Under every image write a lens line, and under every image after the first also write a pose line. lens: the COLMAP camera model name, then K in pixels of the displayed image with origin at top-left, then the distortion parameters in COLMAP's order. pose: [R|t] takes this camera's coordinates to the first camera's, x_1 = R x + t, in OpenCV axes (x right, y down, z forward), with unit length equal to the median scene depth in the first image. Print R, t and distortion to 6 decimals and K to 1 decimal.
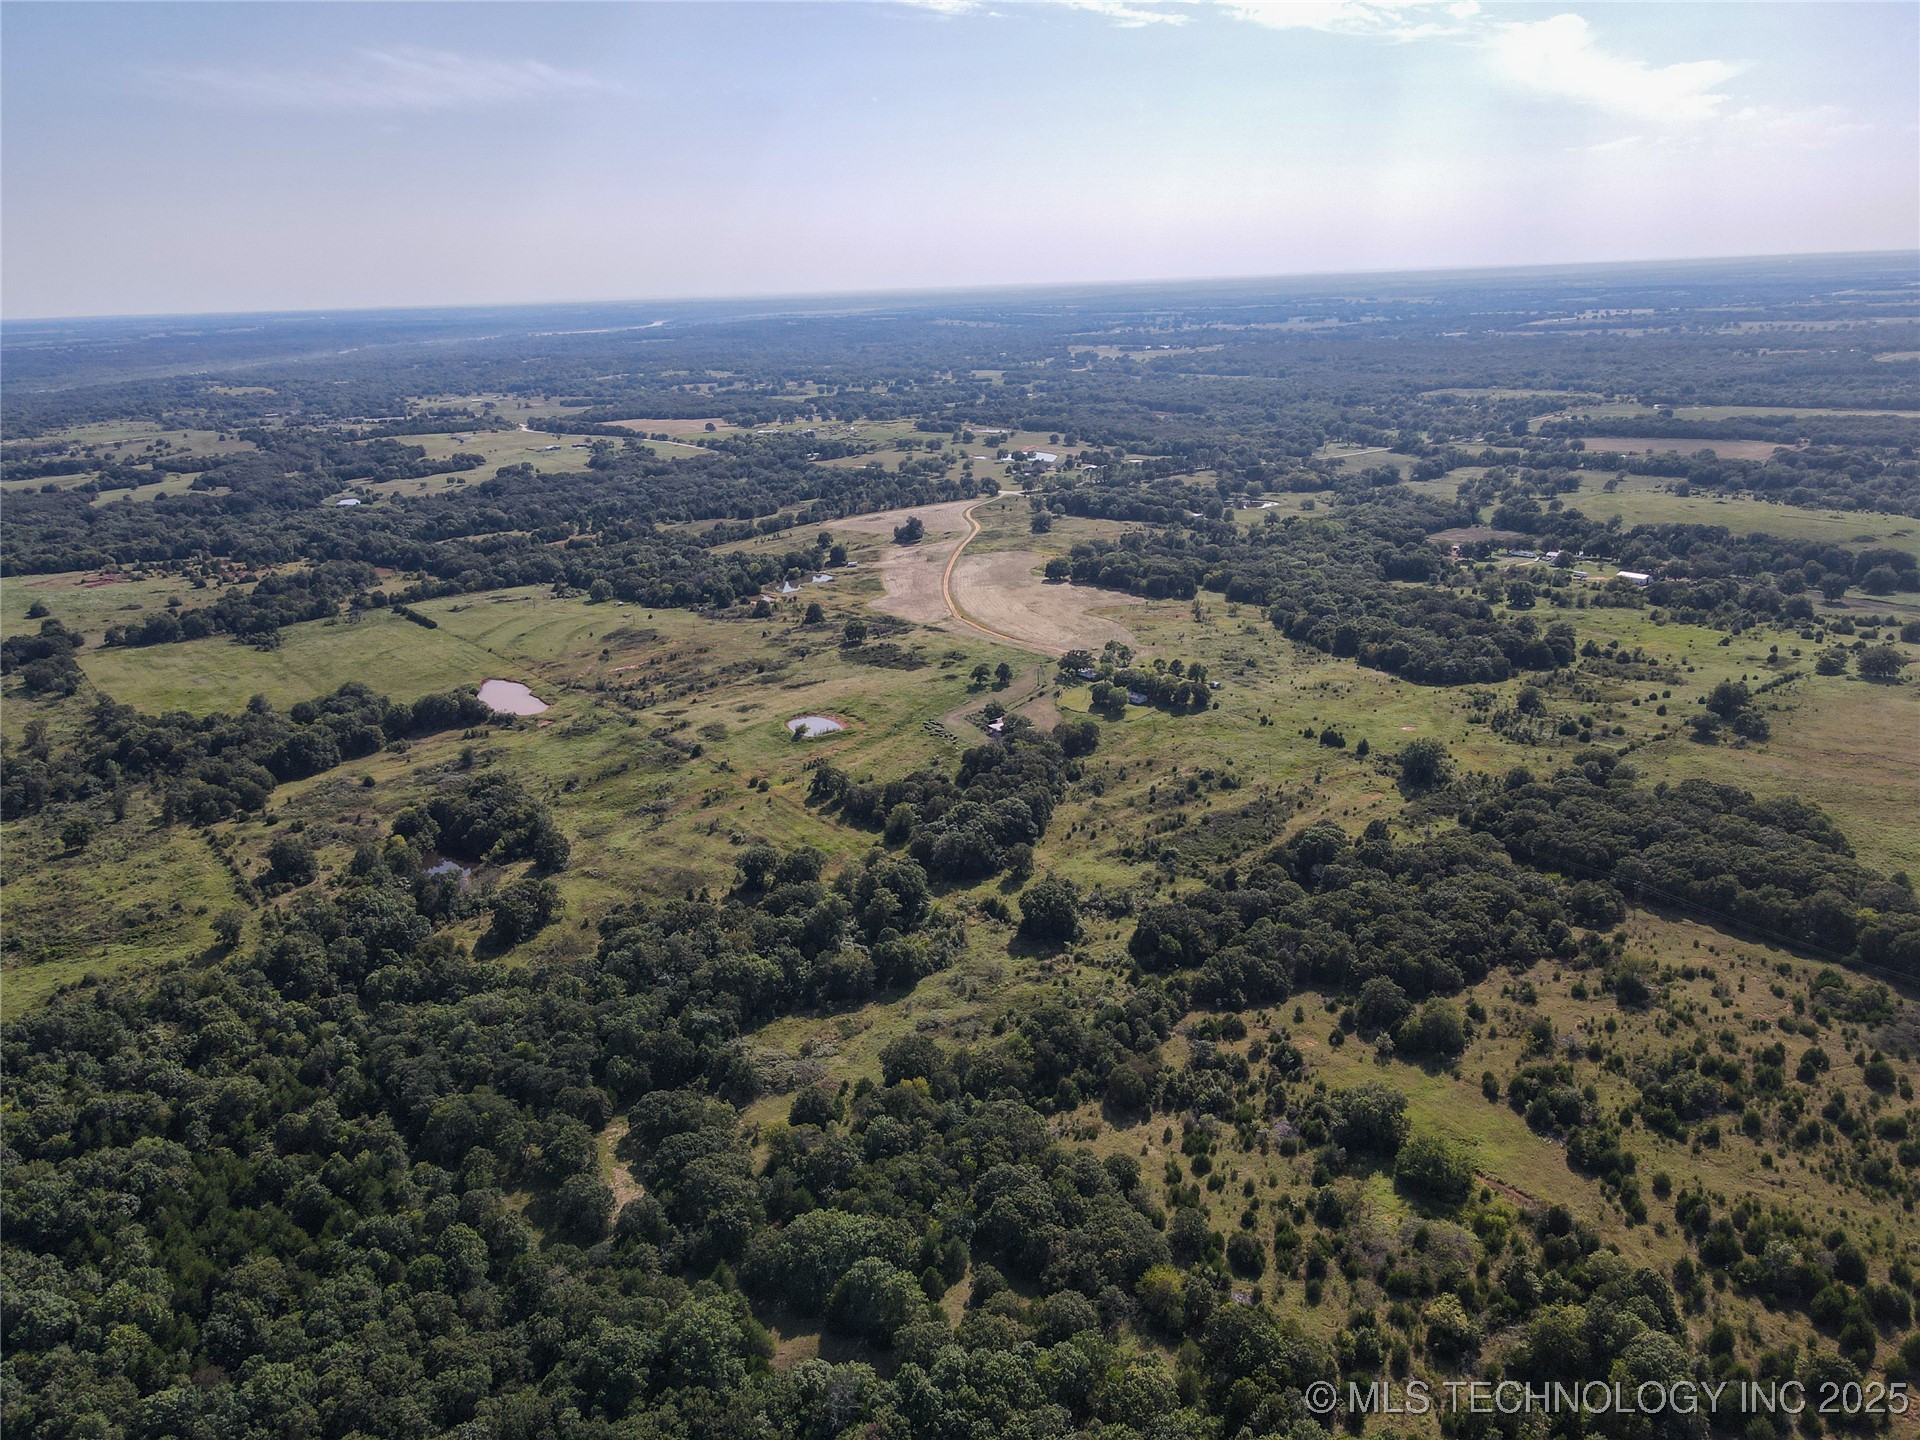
lens RADIAL K [[1400.9, 0, 958.2], [0, 1400.9, 728.0], [0, 0, 1]] dist [-0.003094, 0.030508]
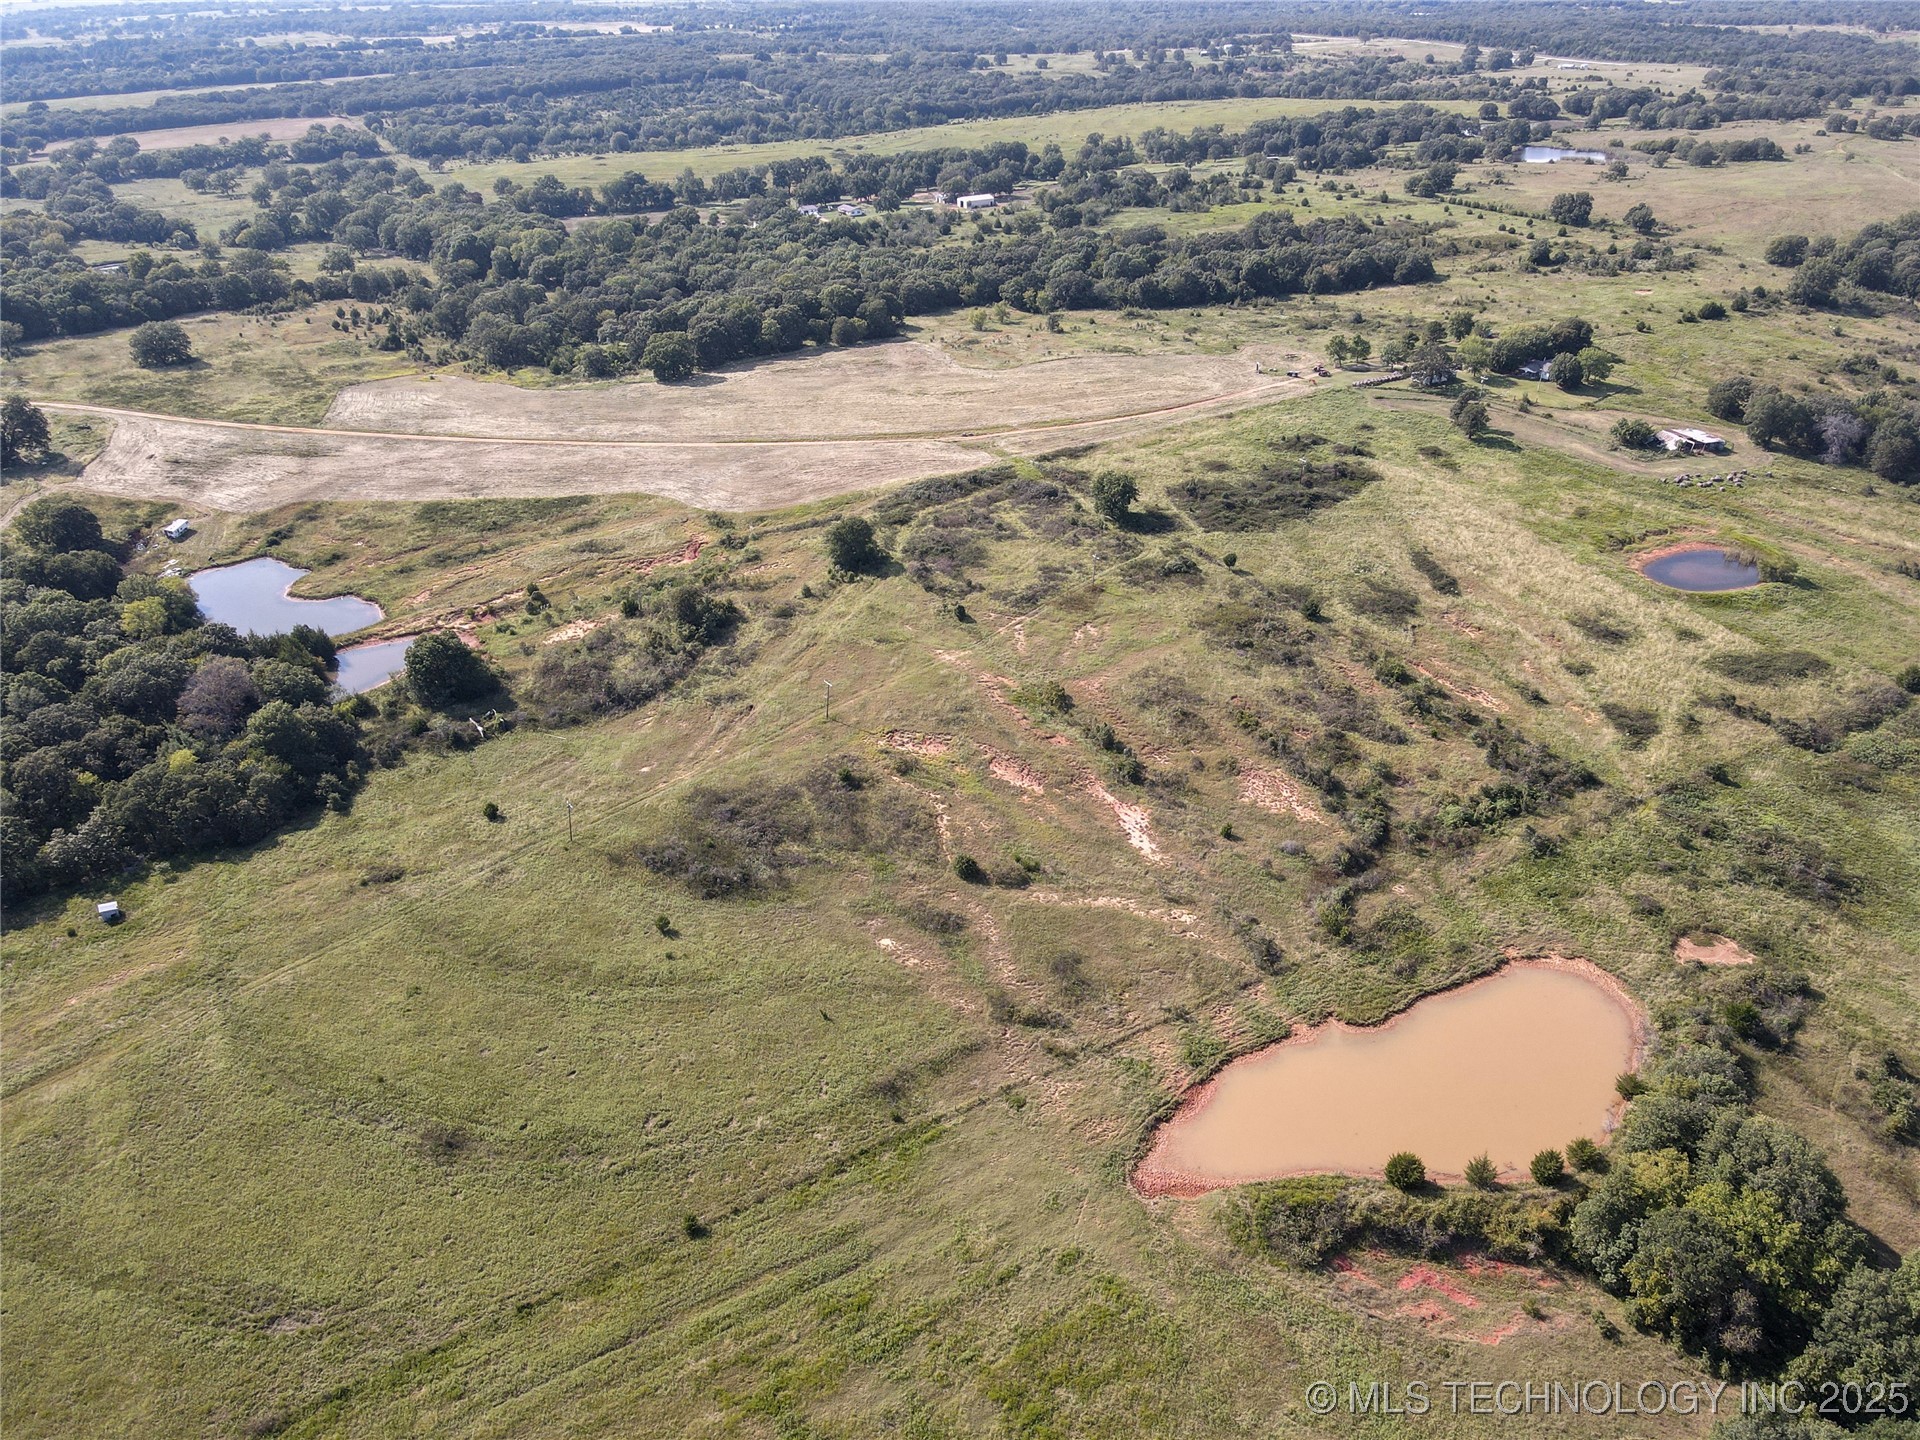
lens RADIAL K [[1400.9, 0, 938.2], [0, 1400.9, 724.1], [0, 0, 1]] dist [-0.003094, 0.030508]
pose [[0.140549, -0.459036, 0.877230, -0.585491], [0.319378, 0.859680, 0.398682, -0.234211], [-0.937146, 0.224134, 0.267434, 1.088472]]
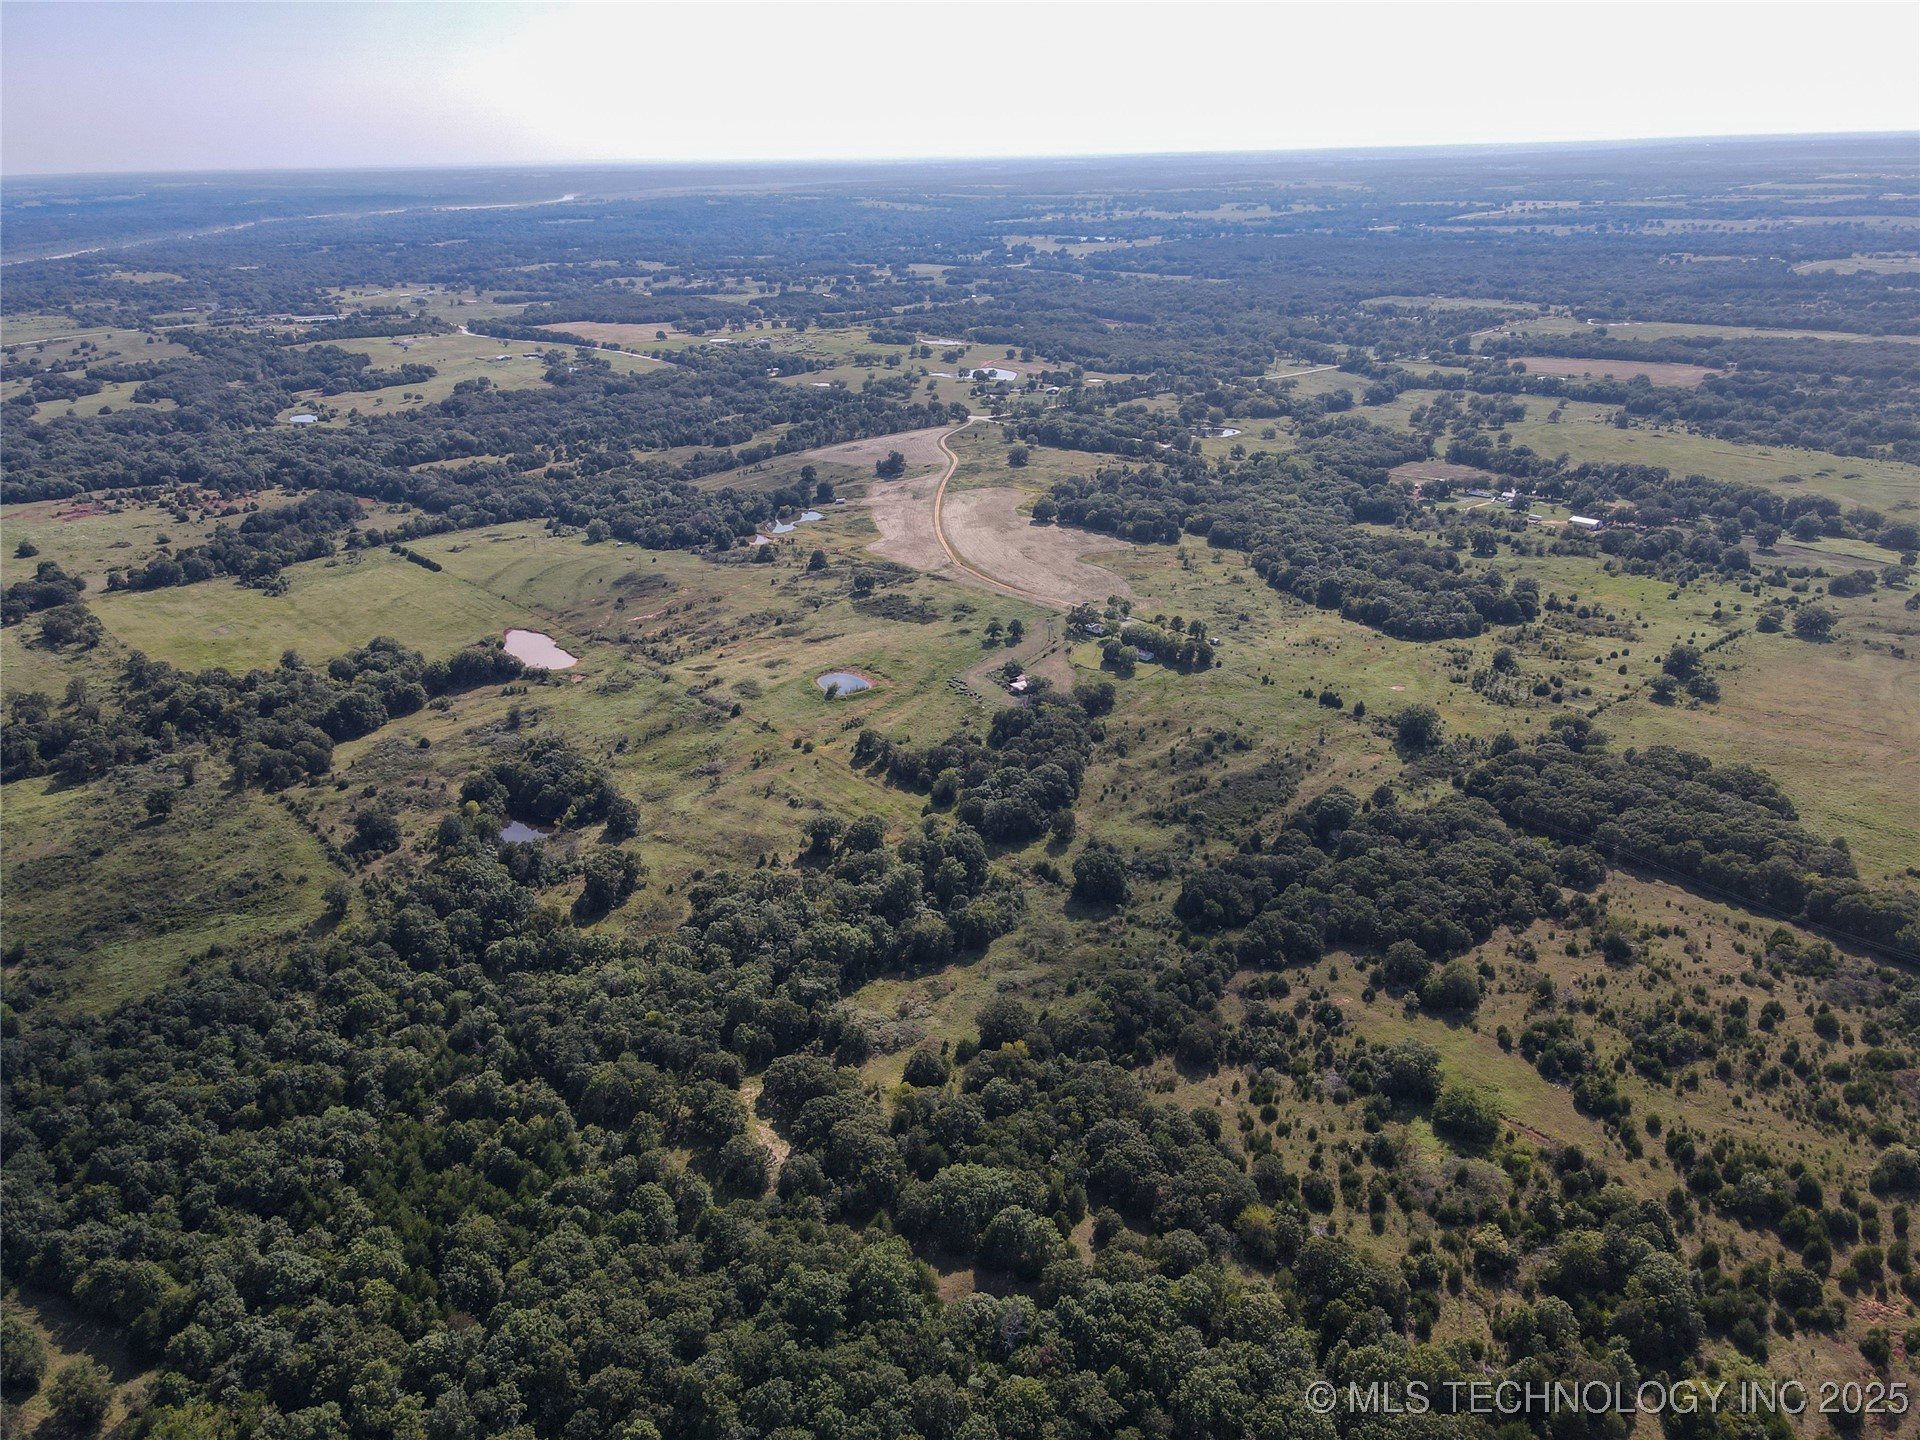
lens RADIAL K [[1400.9, 0, 956.4], [0, 1400.9, 725.2], [0, 0, 1]] dist [-0.003094, 0.030508]
pose [[0.998421, -0.009363, 0.055396, -0.072951], [0.004844, 0.996689, 0.081164, -0.053243], [-0.055973, -0.080768, 0.995160, -0.062900]]
